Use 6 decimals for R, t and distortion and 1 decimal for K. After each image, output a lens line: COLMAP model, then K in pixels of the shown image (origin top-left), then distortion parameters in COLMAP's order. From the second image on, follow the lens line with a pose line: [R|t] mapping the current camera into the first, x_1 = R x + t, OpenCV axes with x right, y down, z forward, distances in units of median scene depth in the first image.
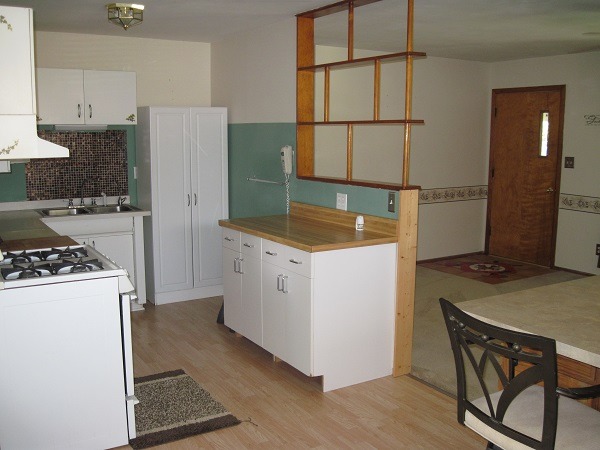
lens RADIAL K [[621.4, 0, 299.2], [0, 621.4, 230.5], [0, 0, 1]] dist [-0.110347, 0.000000]
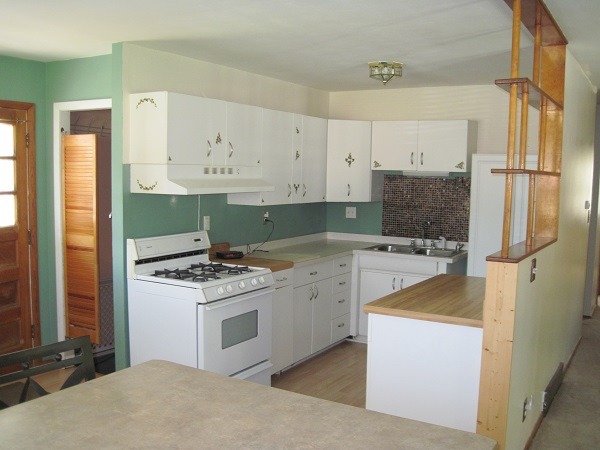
lens RADIAL K [[621.4, 0, 299.3], [0, 621.4, 232.6], [0, 0, 1]] dist [-0.110347, 0.000000]
pose [[0.456428, 0.093390, -0.884846, 0.561480], [-0.154889, 0.987632, 0.024342, -0.063537], [0.876175, 0.125942, 0.465248, 0.341203]]
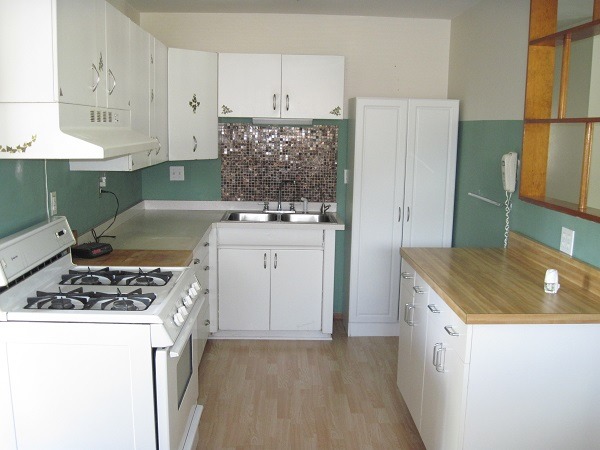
lens RADIAL K [[621.4, 0, 291.4], [0, 621.4, 237.0], [0, 0, 1]] dist [-0.110347, 0.000000]
pose [[0.860007, 0.099151, -0.500557, 0.123040], [-0.092553, 0.994980, 0.038072, -0.043068], [0.501819, 0.013586, 0.864866, 0.268108]]
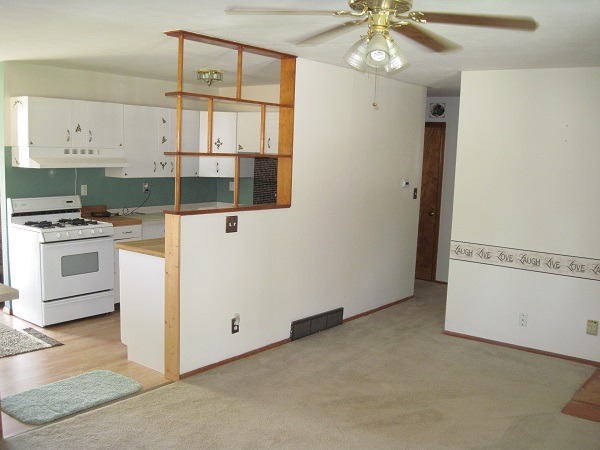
lens RADIAL K [[621.4, 0, 298.7], [0, 621.4, 236.9], [0, 0, 1]] dist [-0.110347, 0.000000]
pose [[0.341568, 0.139130, -0.929502, 1.017295], [-0.178616, 0.980568, 0.081137, -0.122377], [0.922728, 0.138311, 0.359782, 0.635829]]
